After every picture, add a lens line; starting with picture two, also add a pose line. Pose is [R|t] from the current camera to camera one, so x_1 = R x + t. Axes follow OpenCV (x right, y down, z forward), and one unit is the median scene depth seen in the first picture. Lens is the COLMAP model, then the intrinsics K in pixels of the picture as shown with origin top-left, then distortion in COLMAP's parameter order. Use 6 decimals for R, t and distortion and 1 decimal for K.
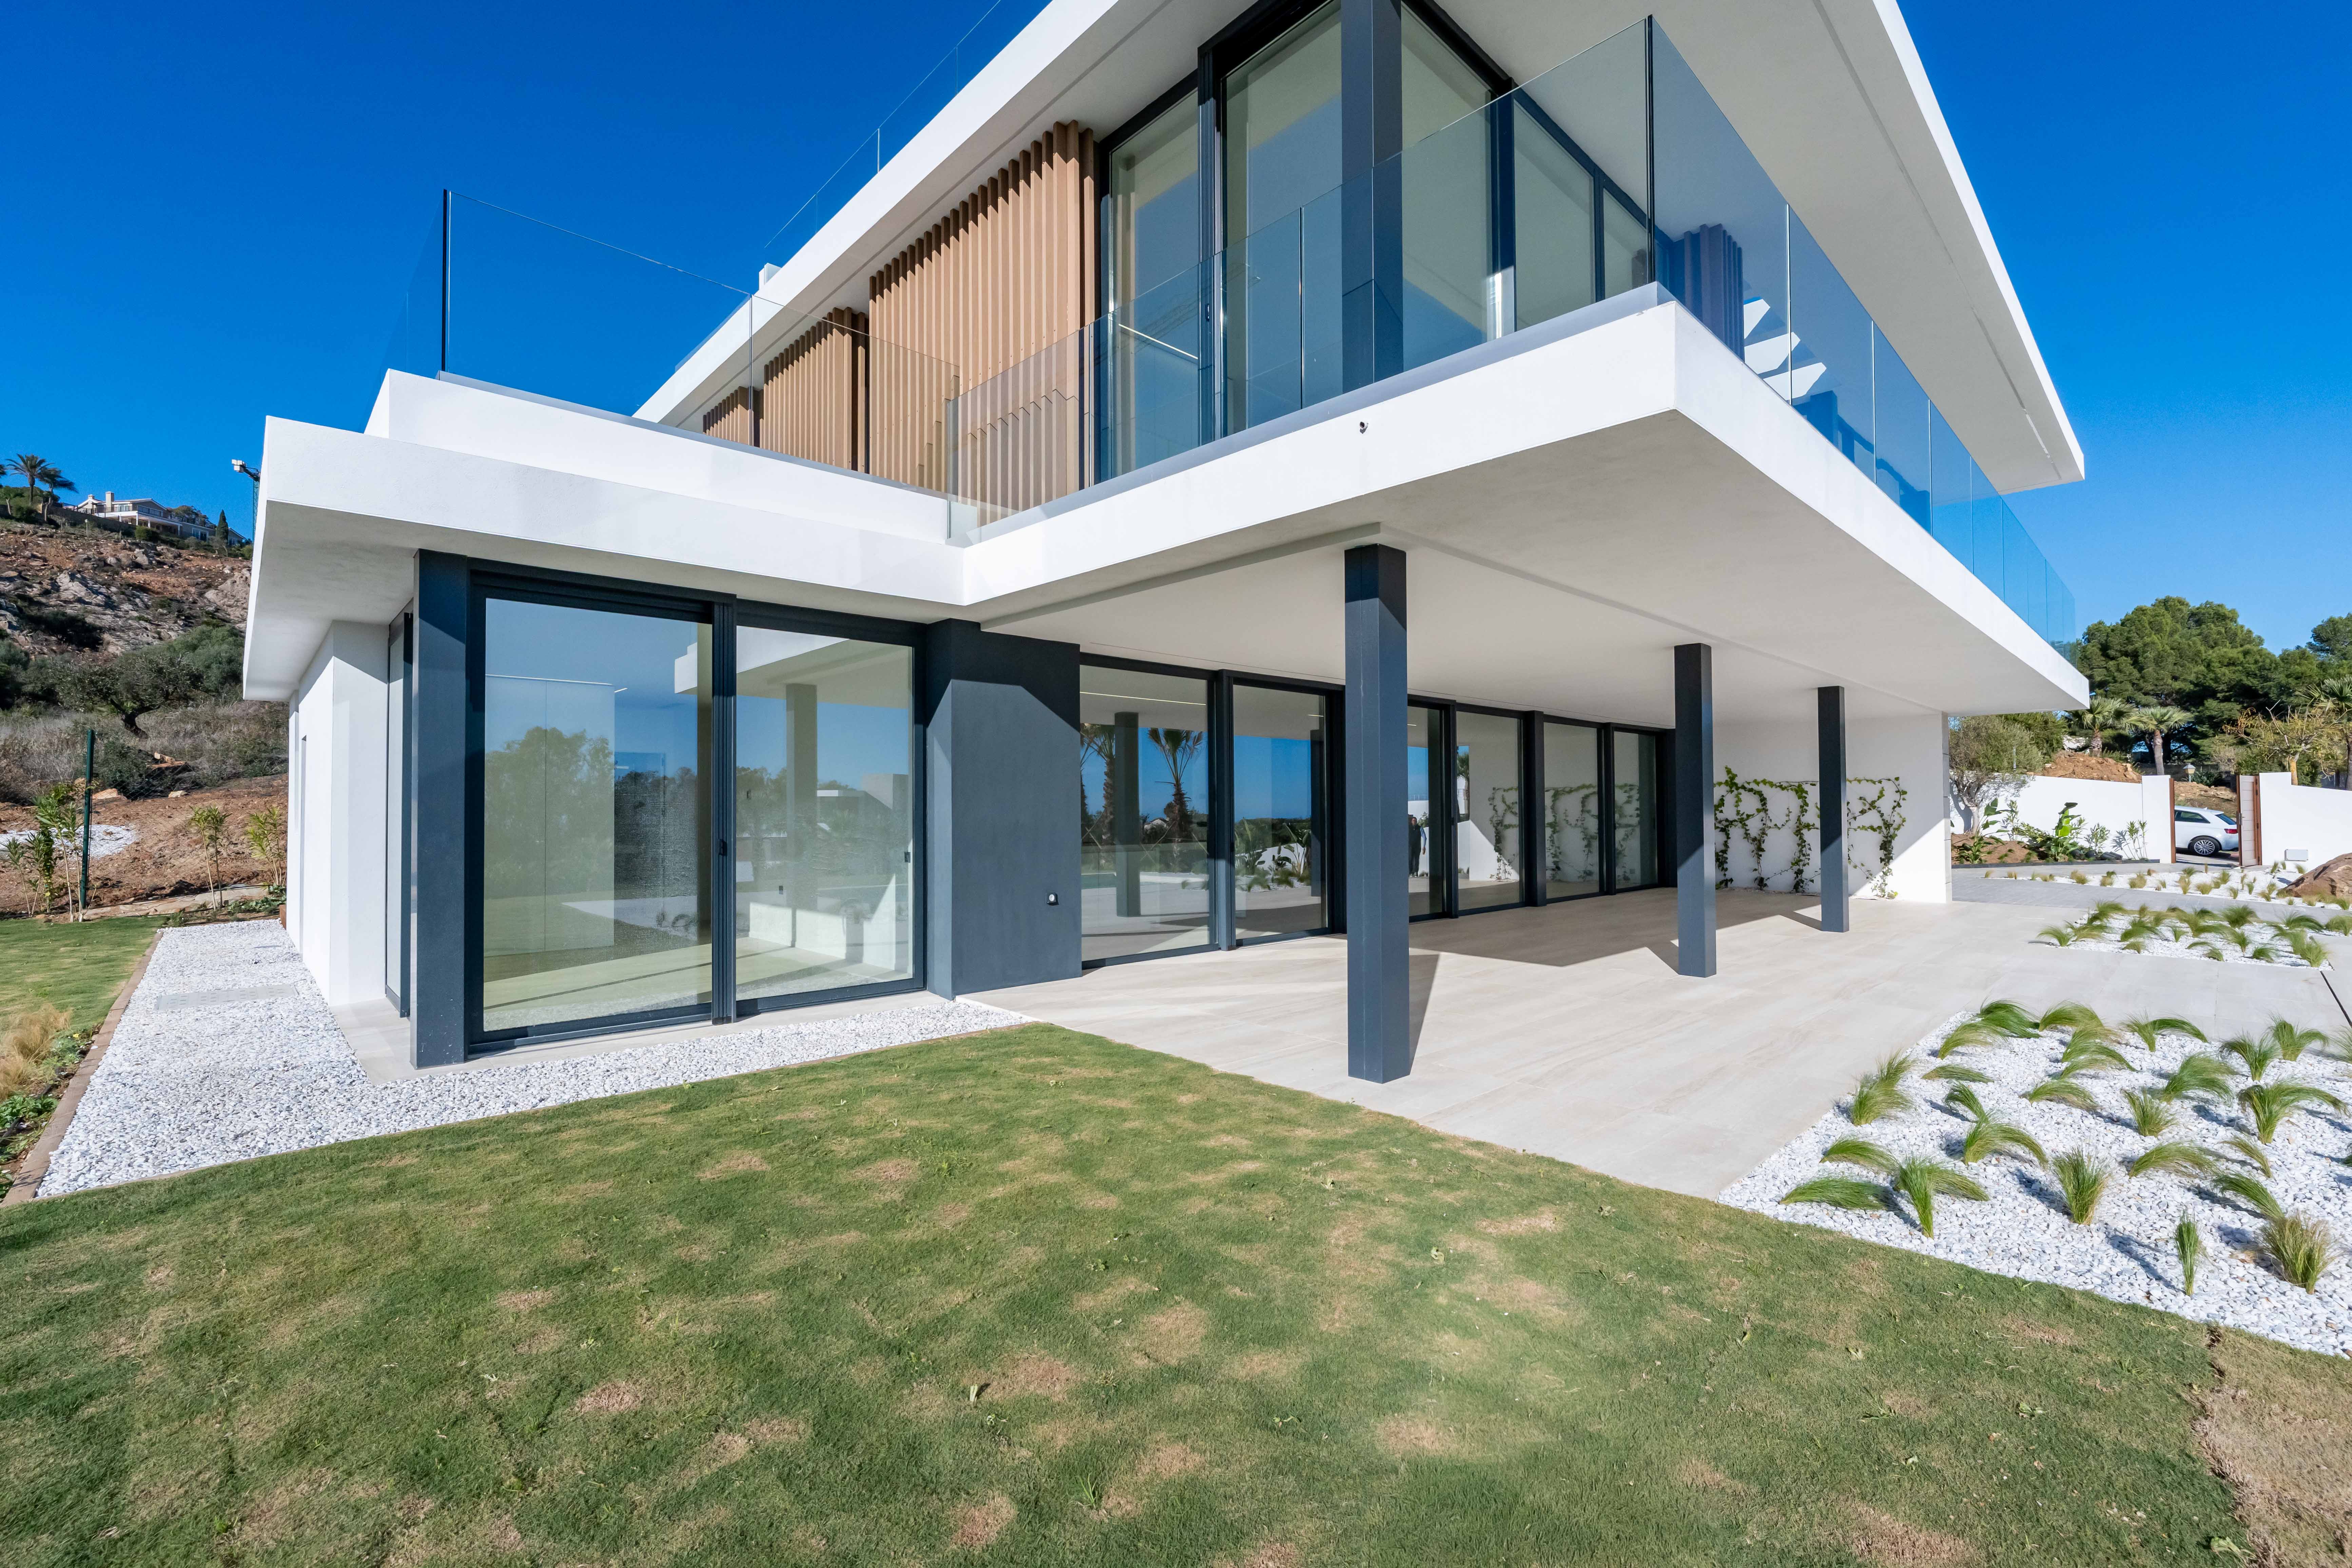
lens RADIAL K [[988.8, 0, 1179.4], [0, 988.8, 782.4], [0, 0, 1]] dist [0.001887, -0.000189]
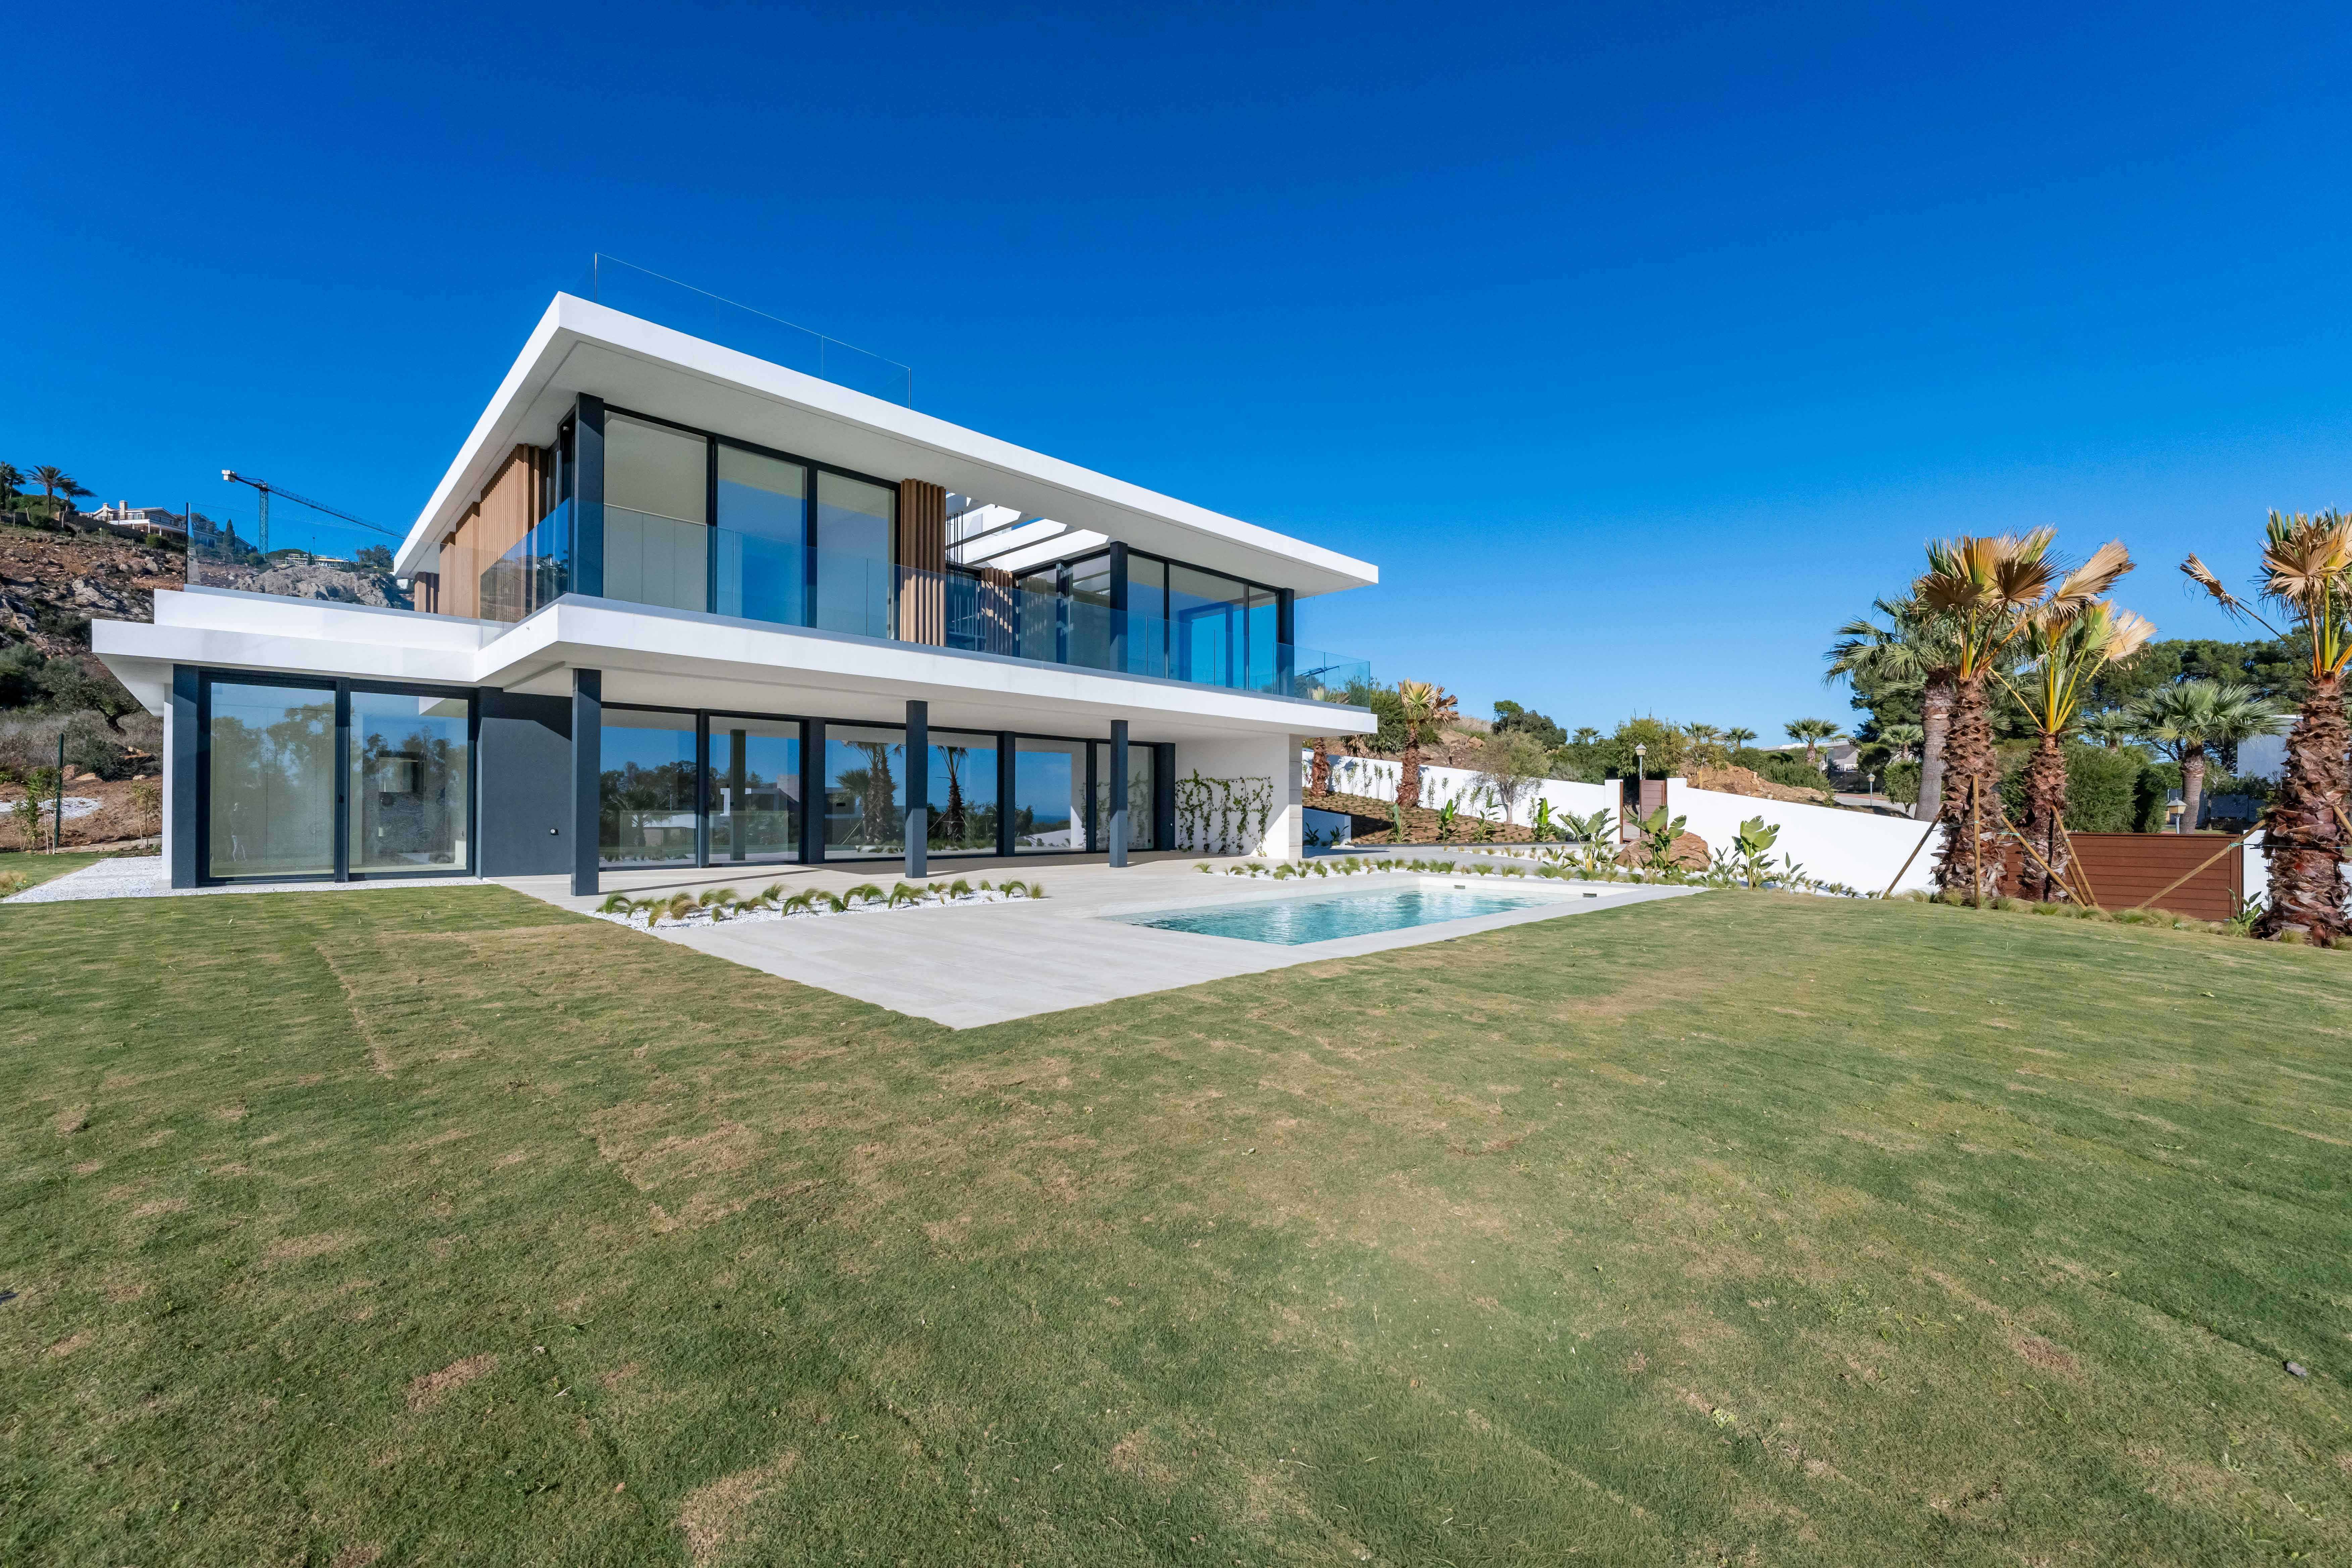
lens RADIAL K [[940.3, 0, 1172.9], [0, 940.3, 798.0], [0, 0, 1]] dist [-0.001042, -0.000027]
pose [[0.999849, 0.010698, 0.013696, 0.320867], [-0.010906, 0.999824, 0.015250, 0.003854], [-0.013530, -0.015397, 0.999790, -0.254829]]
